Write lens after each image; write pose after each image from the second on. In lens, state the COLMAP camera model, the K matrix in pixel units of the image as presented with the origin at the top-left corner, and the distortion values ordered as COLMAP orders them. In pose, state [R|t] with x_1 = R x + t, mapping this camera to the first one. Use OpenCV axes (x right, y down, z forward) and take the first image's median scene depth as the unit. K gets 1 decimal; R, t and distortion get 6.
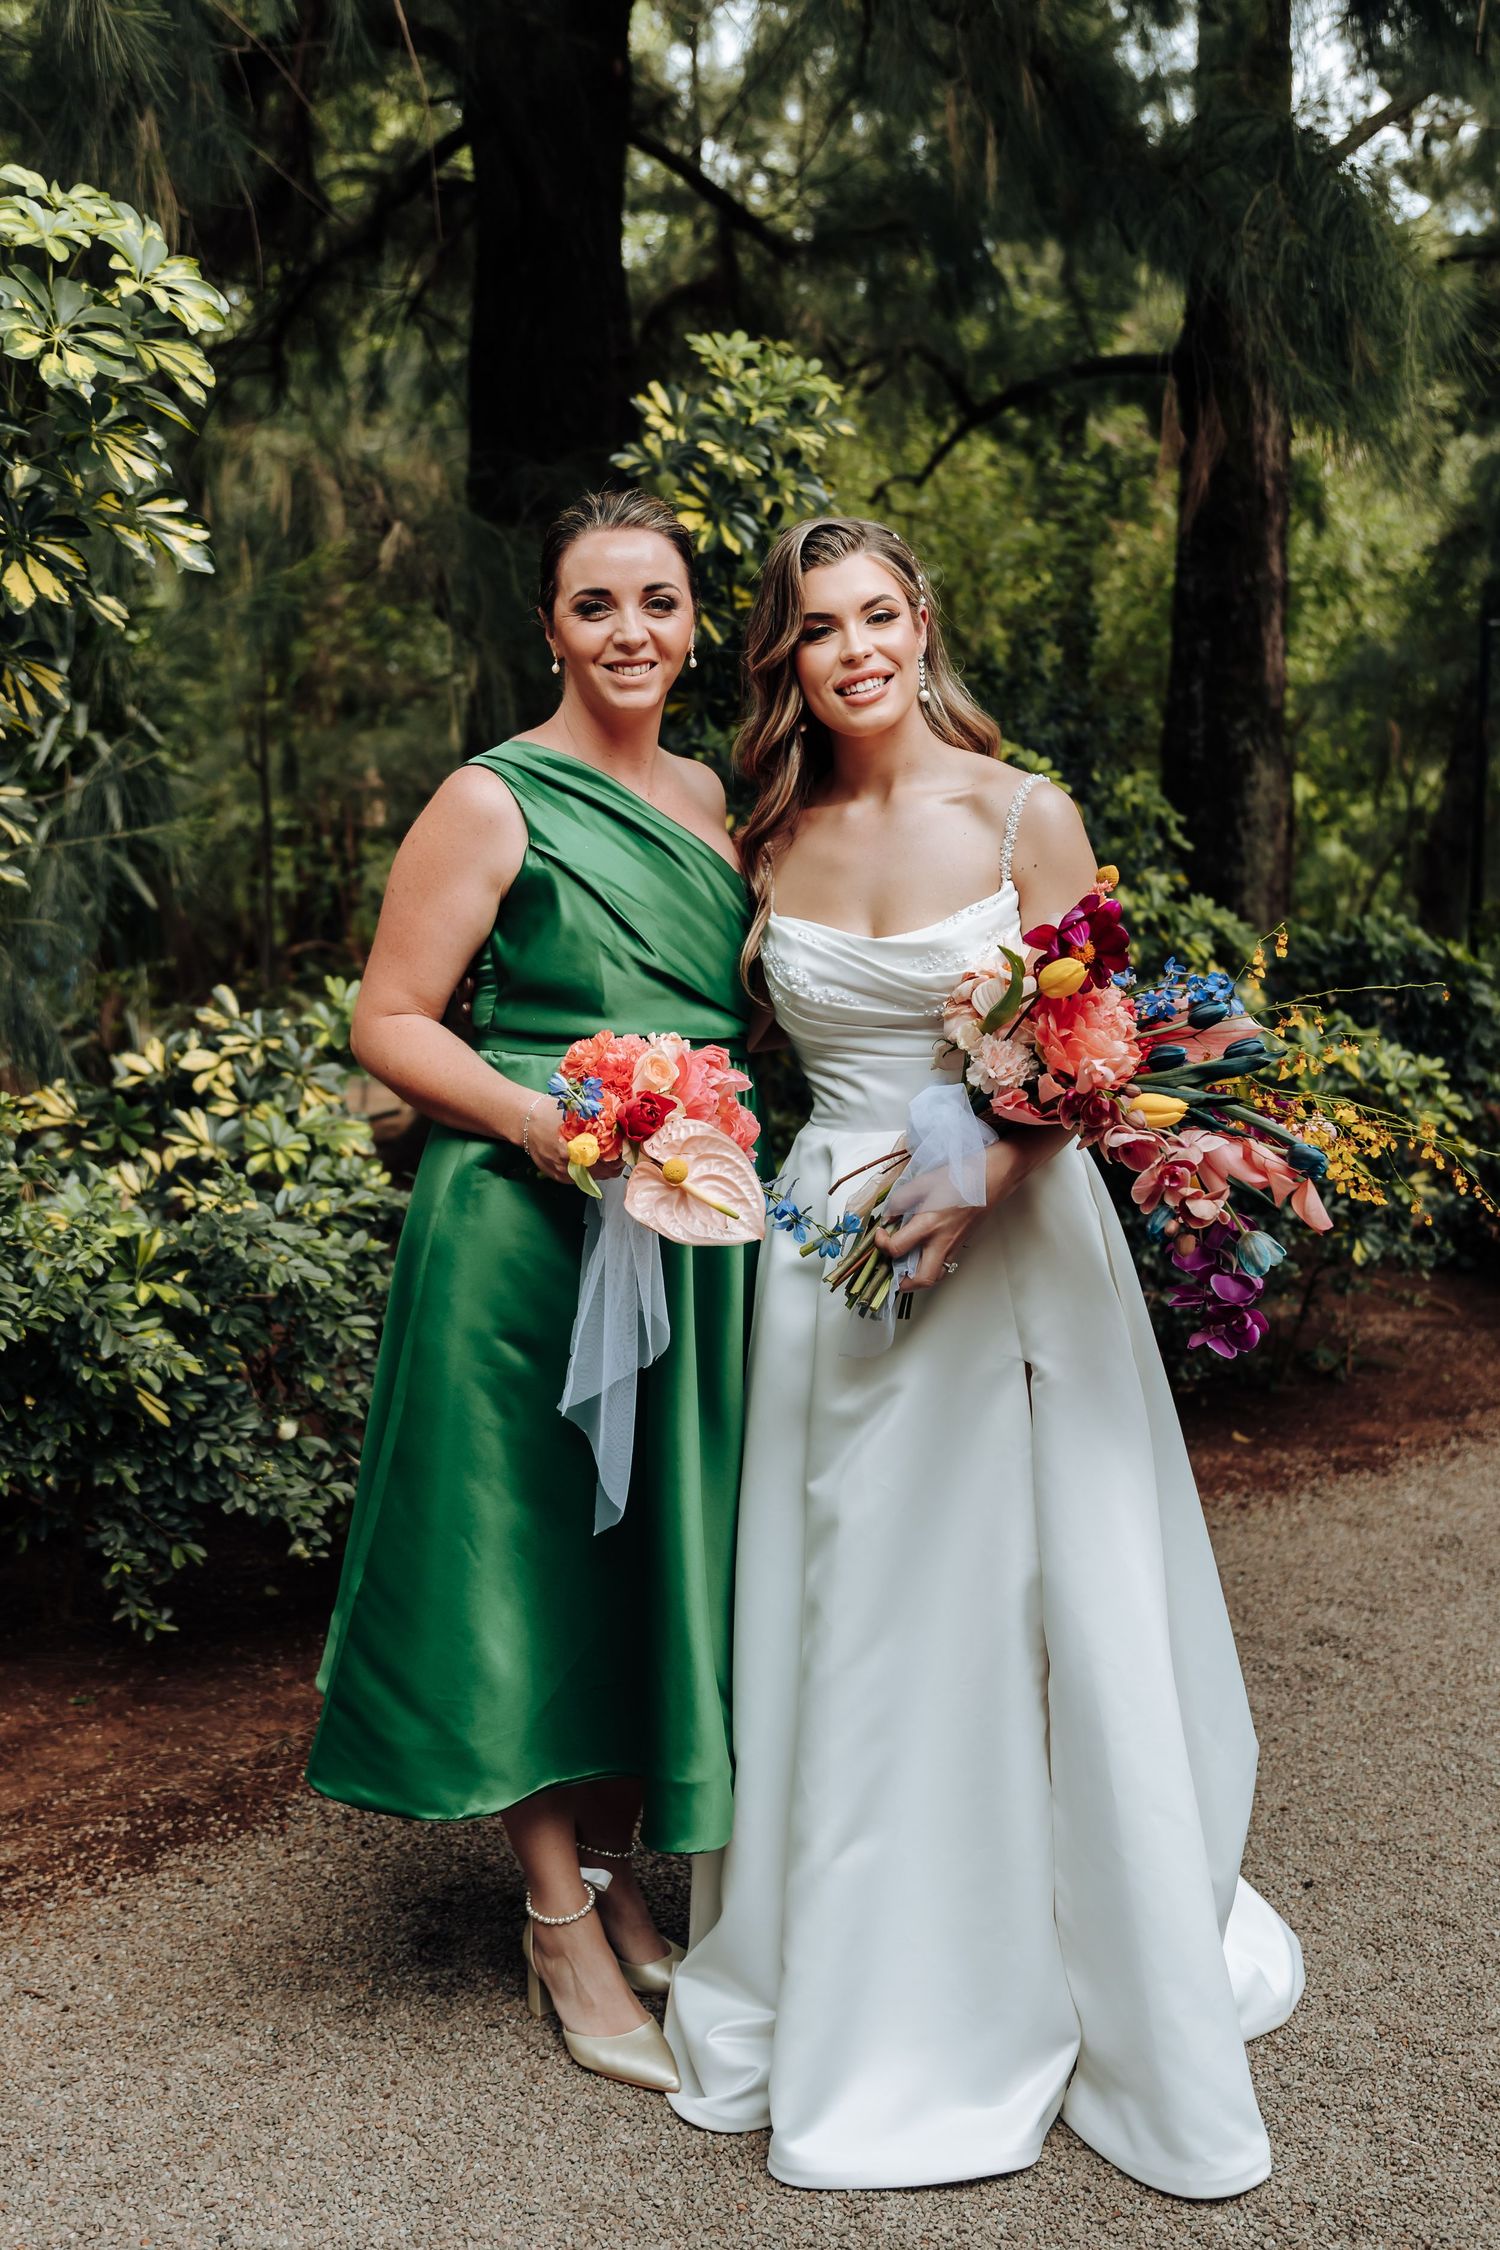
lens RADIAL K [[2364.8, 0, 787.3], [0, 2364.8, 1077.1], [0, 0, 1]] dist [0.000172, 0.000465]
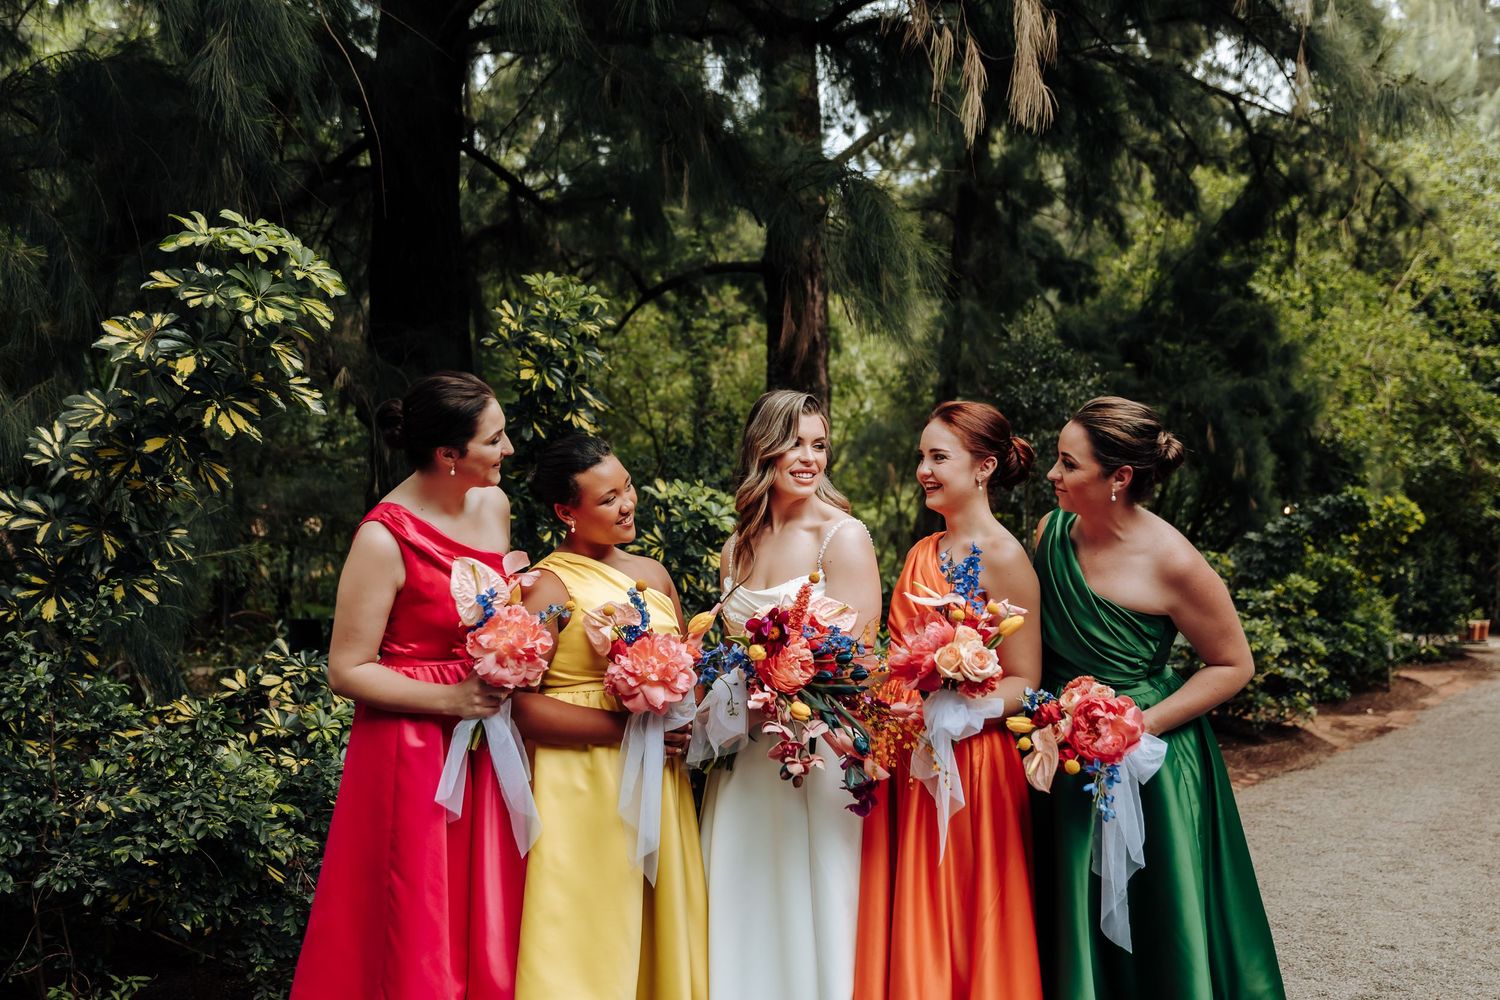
lens RADIAL K [[1460.5, 0, 750.0], [0, 1460.5, 500.0], [0, 0, 1]] dist [0.000095, -0.013289]
pose [[0.986754, -0.021601, 0.160779, -0.057361], [0.041293, 0.991895, -0.120161, 0.004257], [-0.156881, 0.125209, 0.979649, -0.111524]]
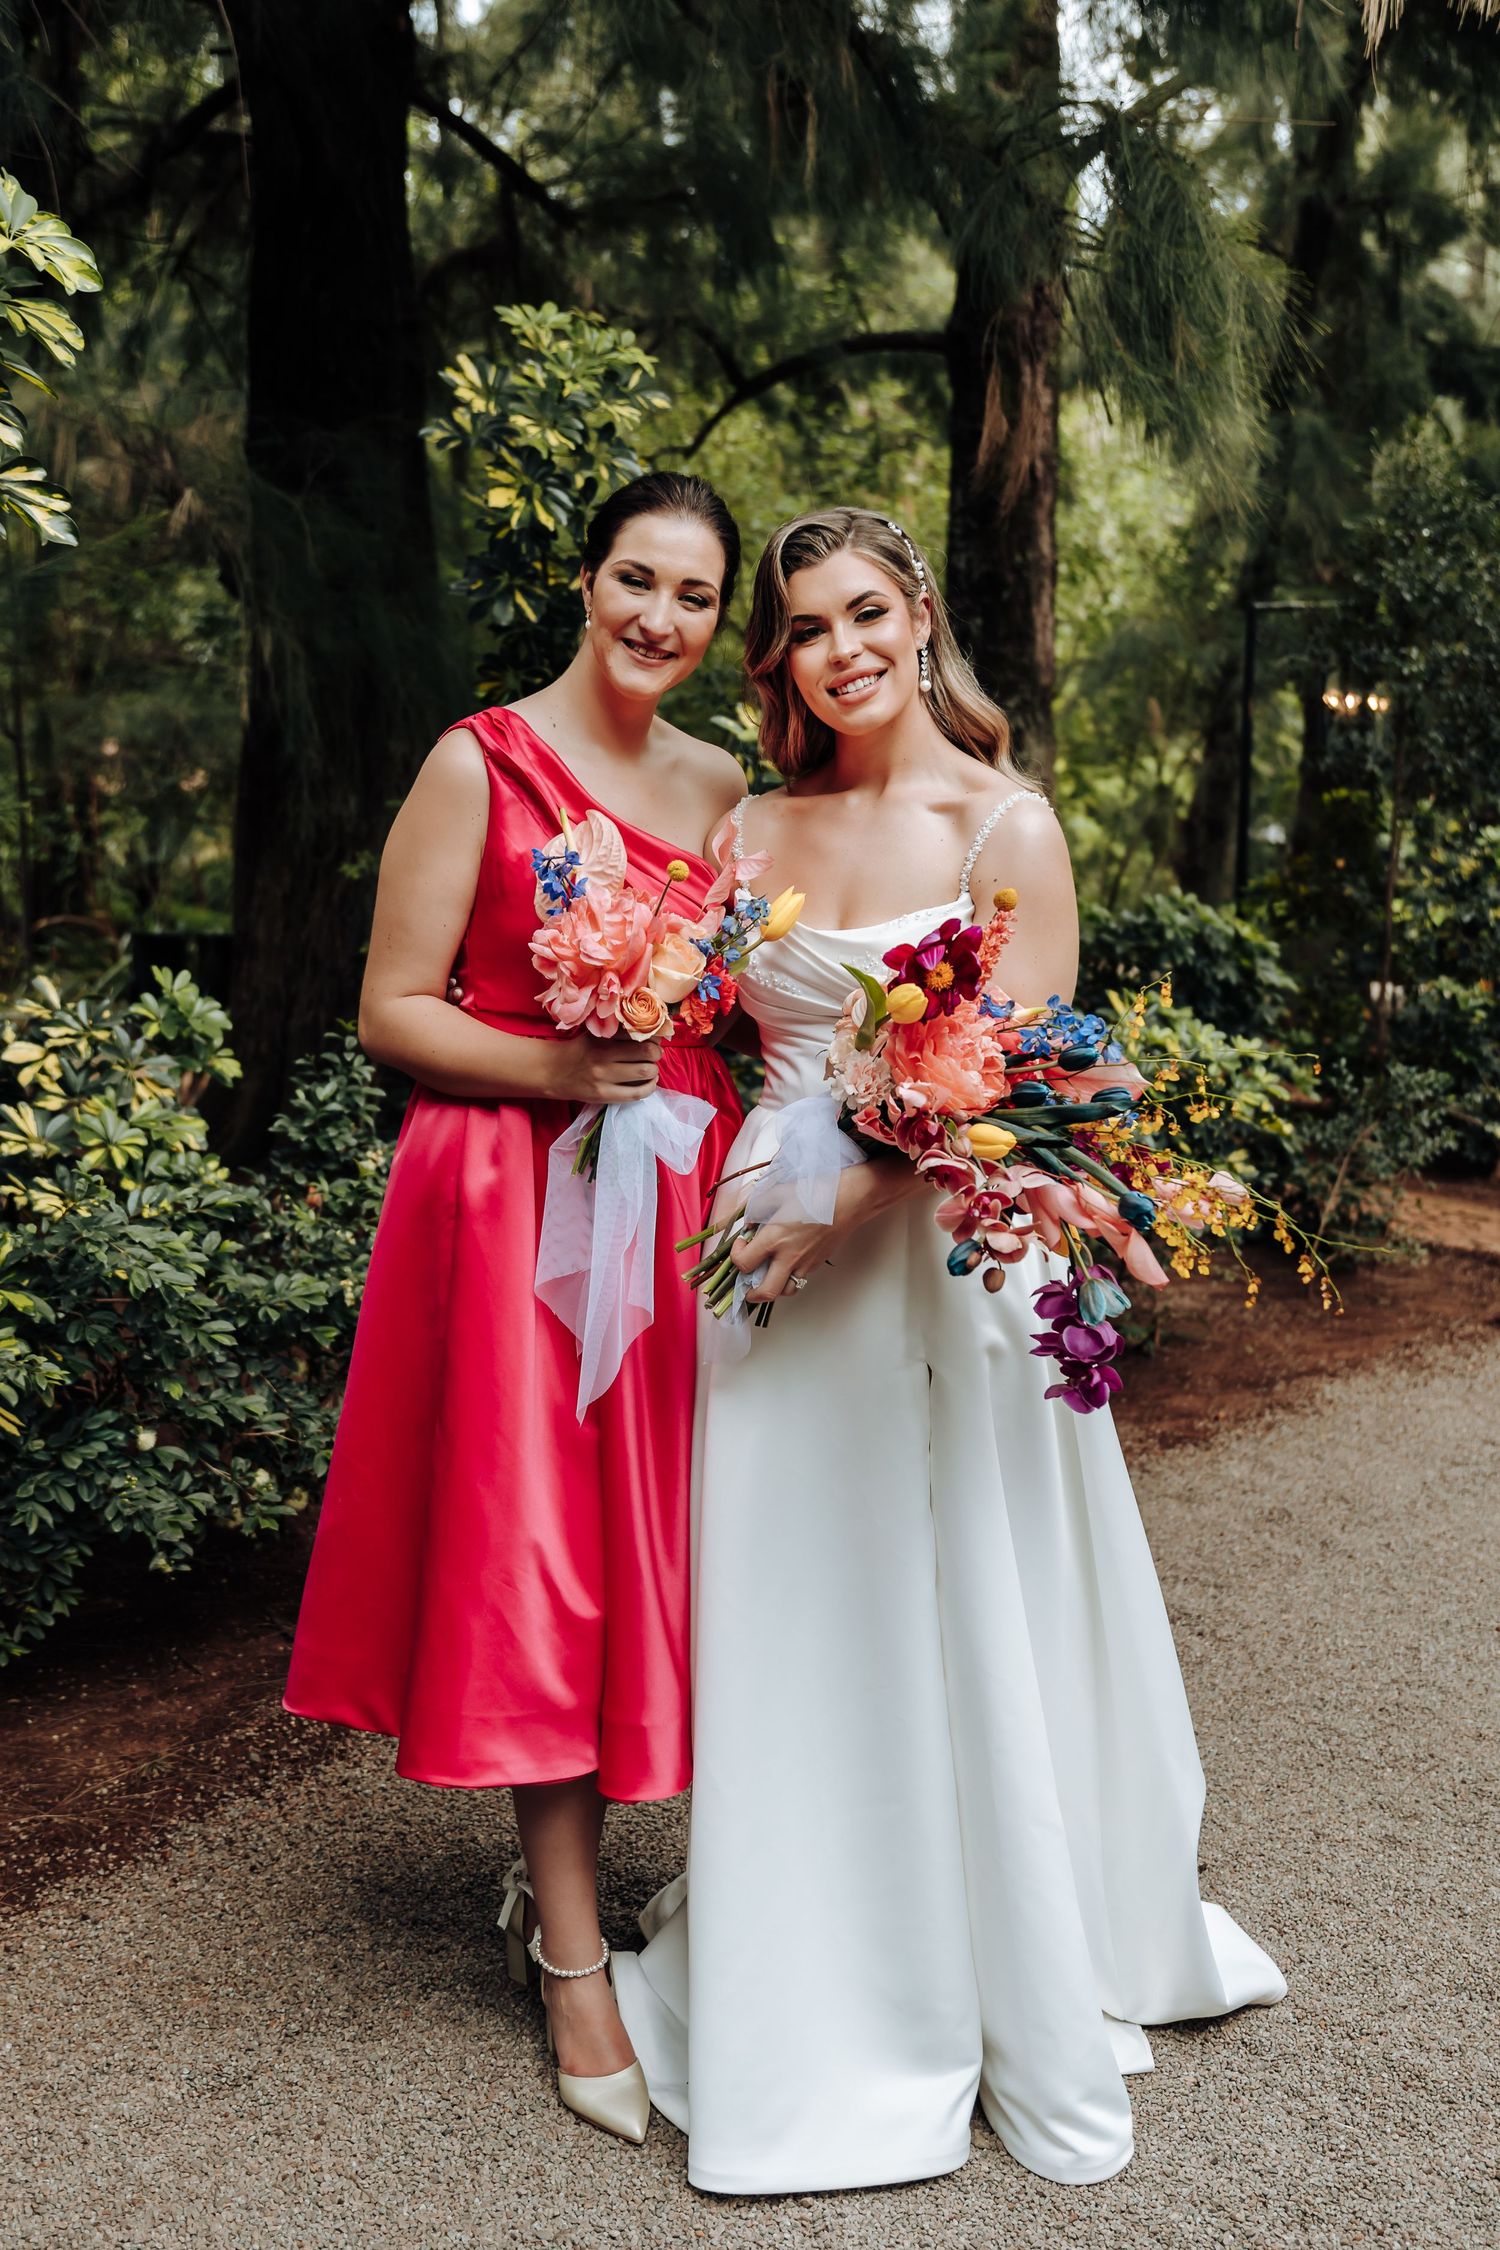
lens RADIAL K [[2357.7, 0, 780.1], [0, 2357.7, 1078.8], [0, 0, 1]] dist [0.004690, -0.011148]
pose [[0.994210, -0.007773, 0.107172, -0.037864], [0.006273, 0.999878, 0.014322, -0.006877], [-0.107270, -0.013567, 0.994137, 0.012243]]
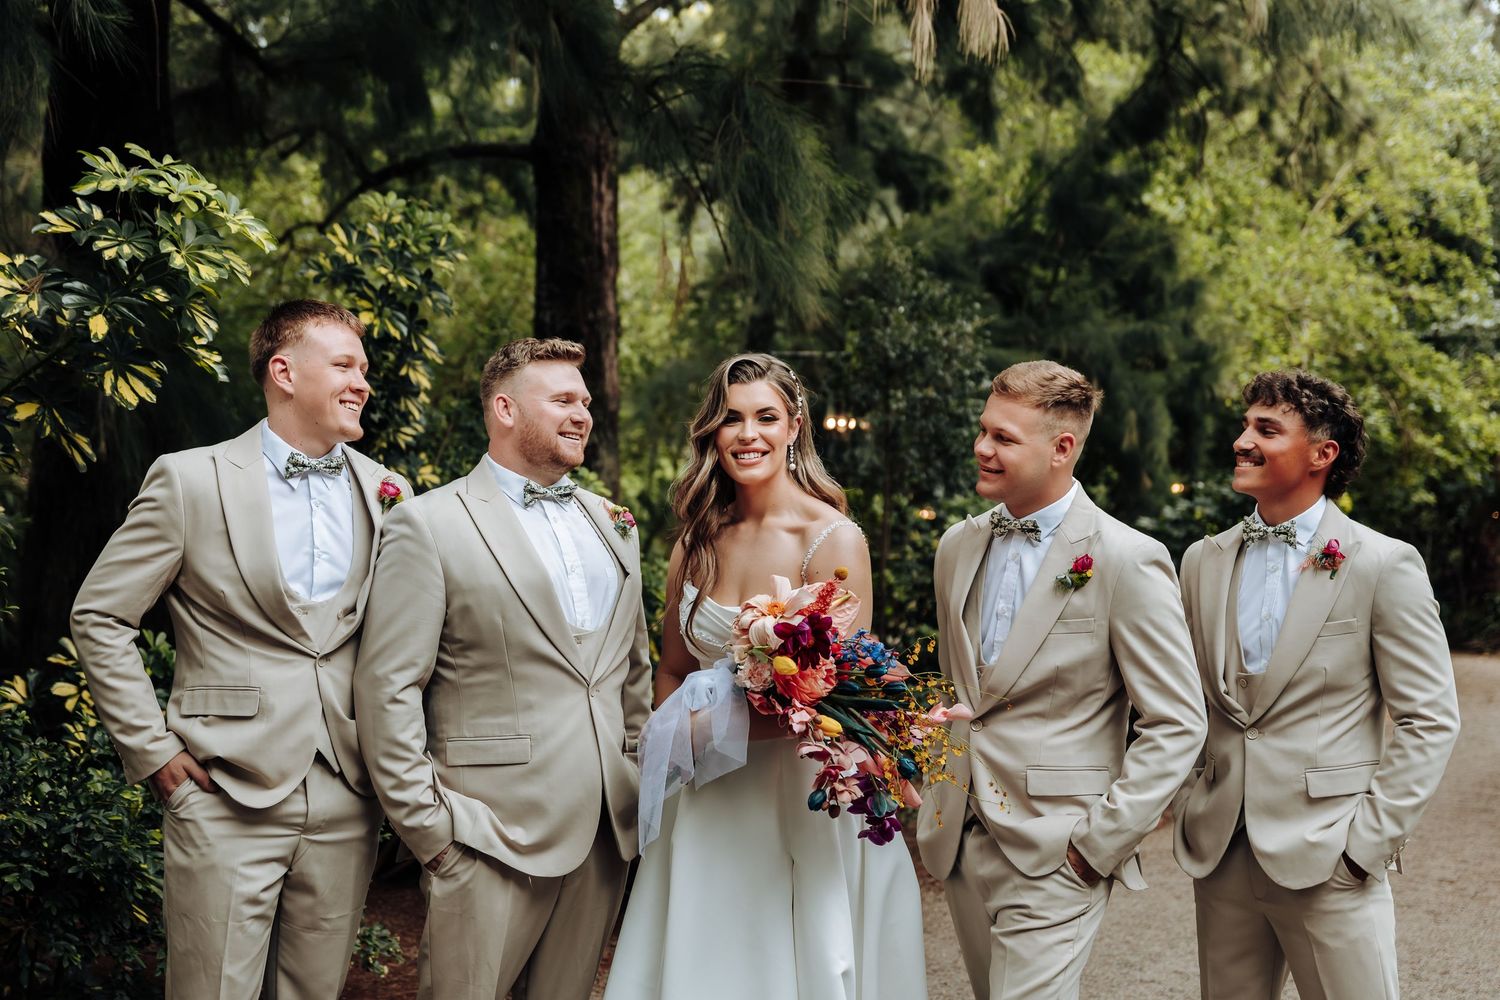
lens RADIAL K [[2060.7, 0, 750.0], [0, 2060.7, 500.0], [0, 0, 1]] dist [0.030041, -0.197894]
pose [[0.948497, -0.005530, 0.316737, -0.208004], [0.036481, 0.995102, -0.091872, 0.007145], [-0.314678, 0.098695, 0.944053, -0.268242]]
